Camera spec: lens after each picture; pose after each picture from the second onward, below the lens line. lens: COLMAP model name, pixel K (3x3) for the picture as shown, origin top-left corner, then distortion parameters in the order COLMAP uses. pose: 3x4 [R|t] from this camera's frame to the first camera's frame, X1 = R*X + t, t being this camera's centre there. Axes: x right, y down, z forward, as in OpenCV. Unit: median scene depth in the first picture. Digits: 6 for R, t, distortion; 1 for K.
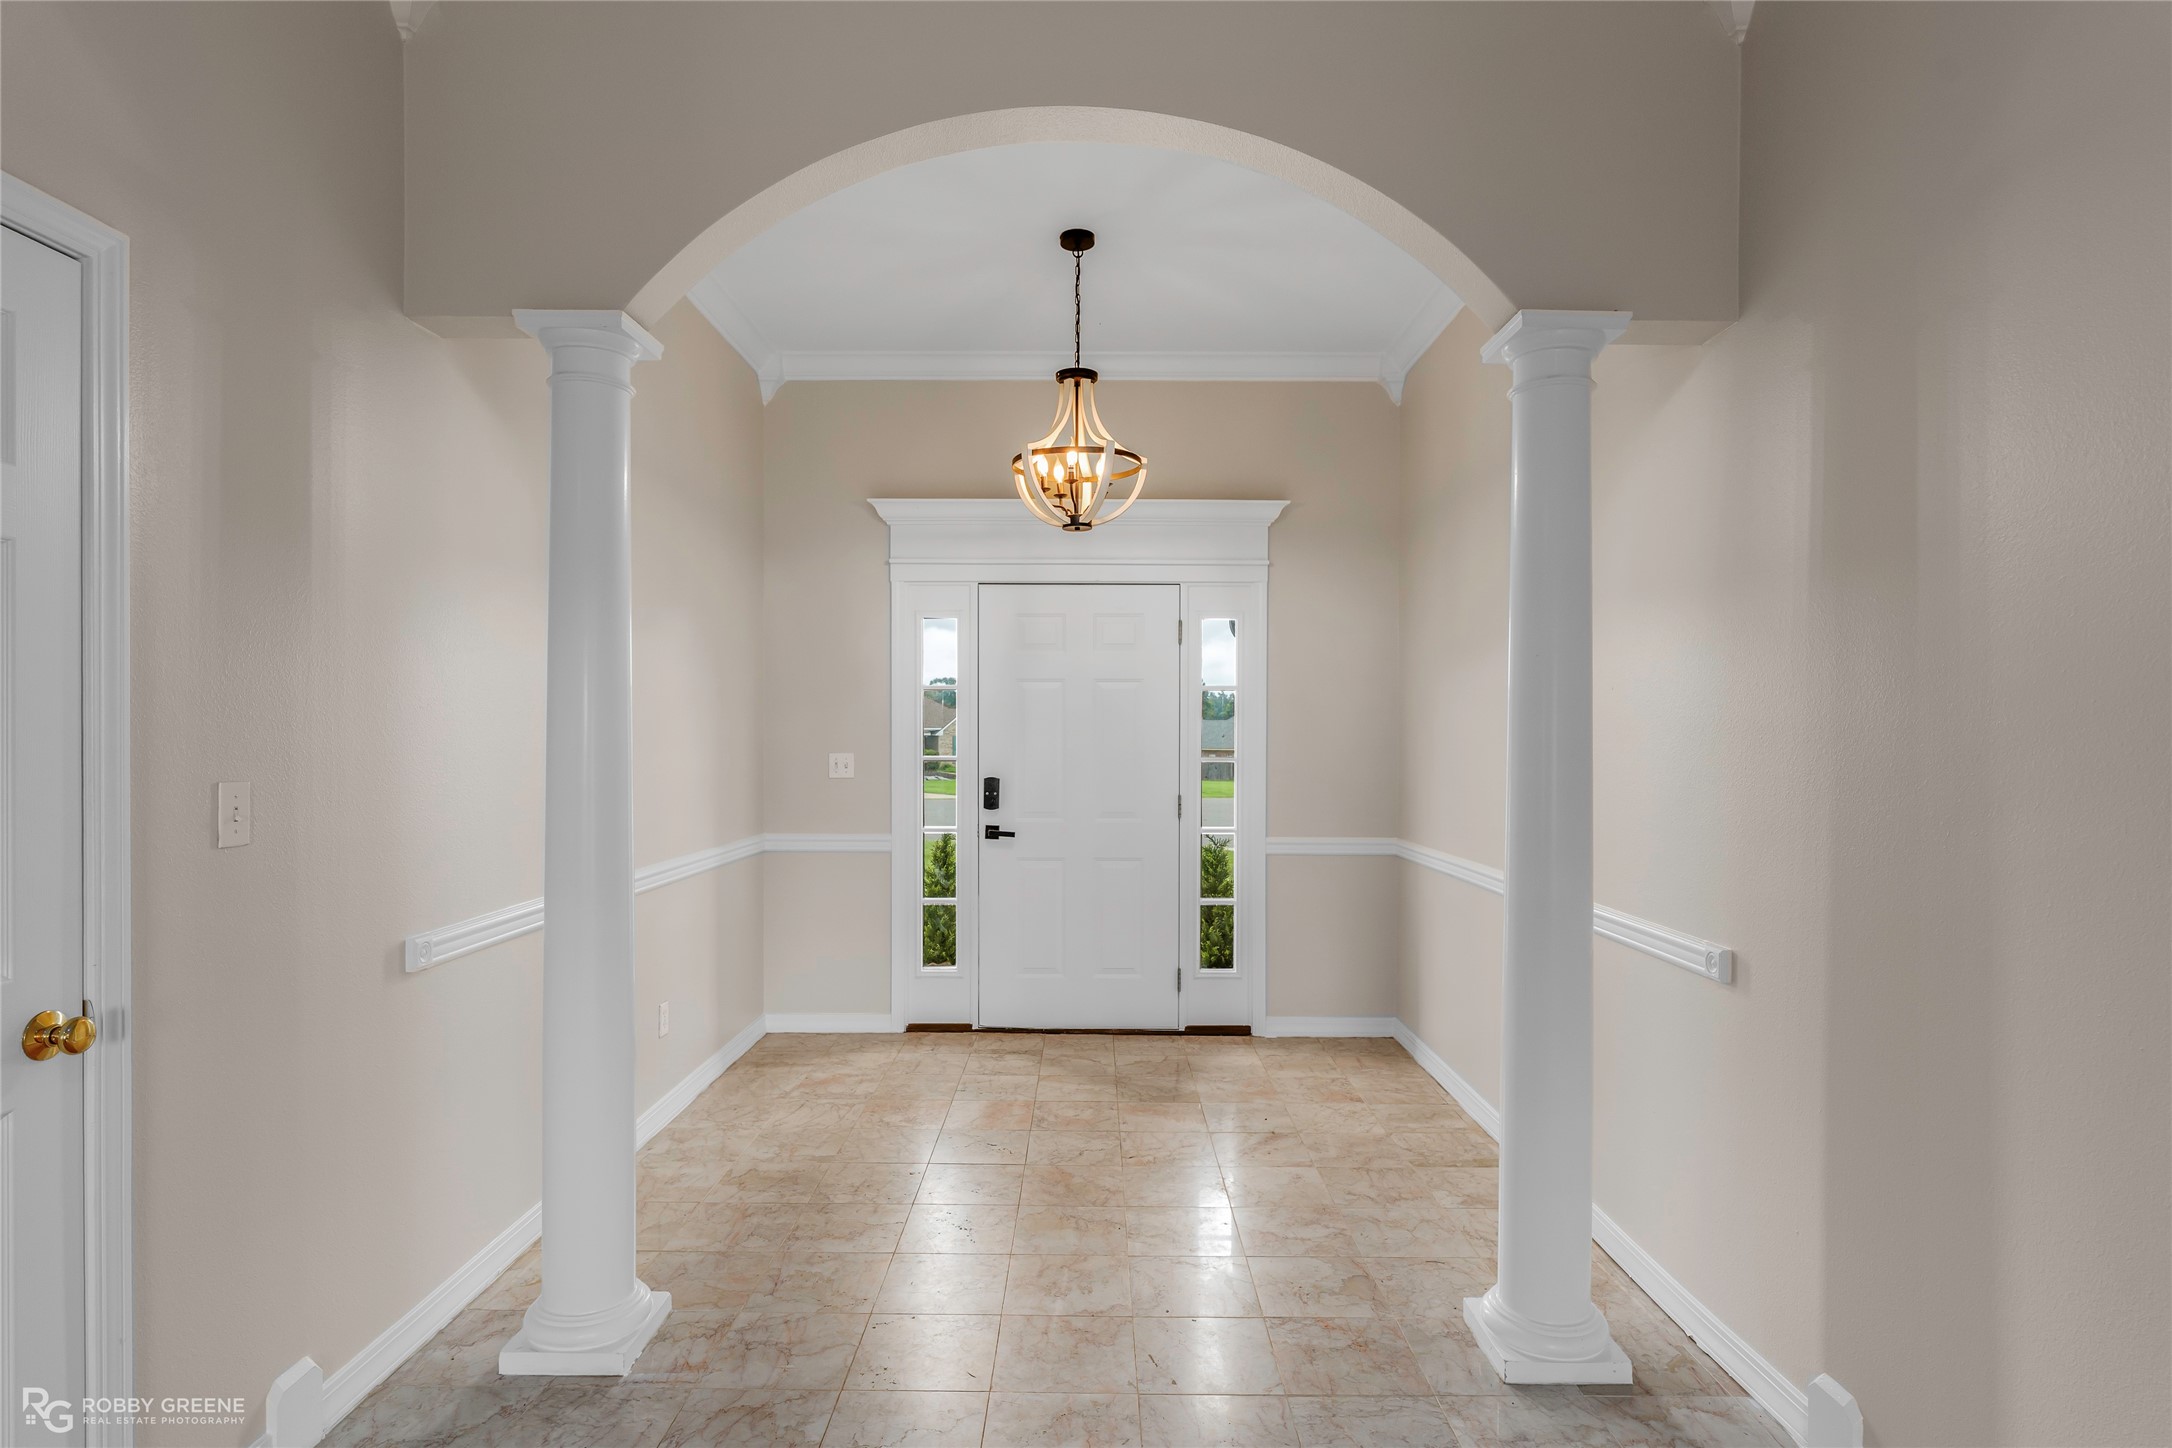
lens RADIAL K [[1082.5, 0, 1084.4], [0, 1082.5, 738.4], [0, 0, 1]] dist [-0.004836, -0.000606]
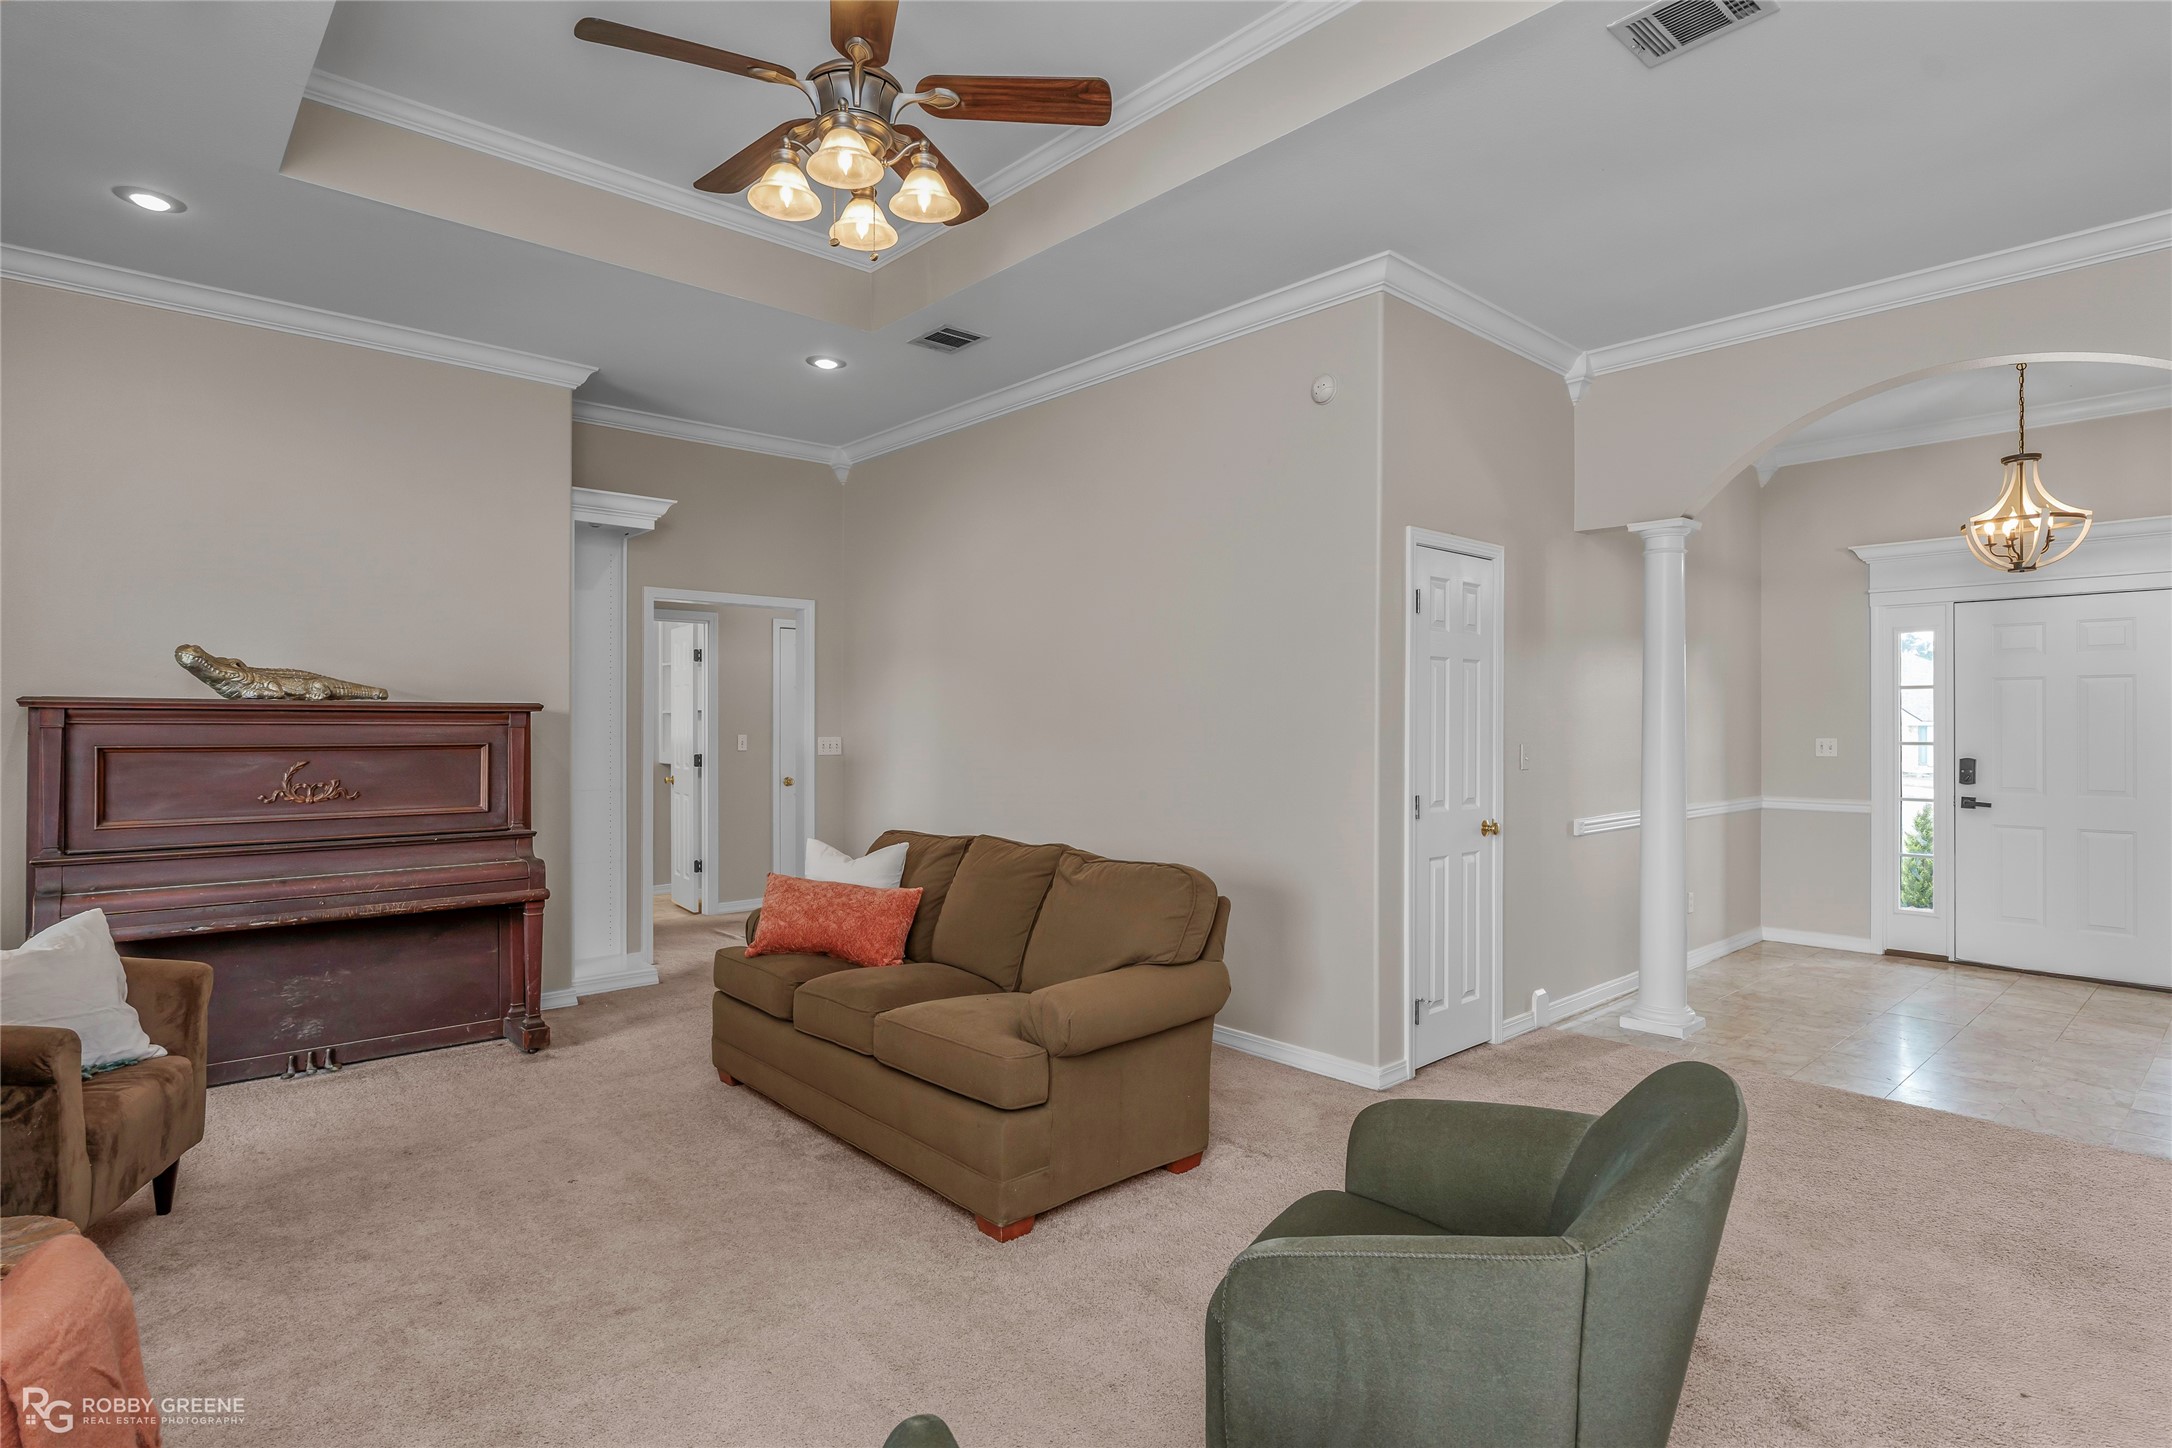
lens RADIAL K [[1082.5, 0, 1084.4], [0, 1082.5, 738.4], [0, 0, 1]] dist [-0.004836, -0.000606]
pose [[0.664076, 0.003488, -0.747657, 0.170364], [0.002393, 0.999974, 0.006791, 0.002808], [0.747661, -0.006299, 0.664050, -0.589323]]
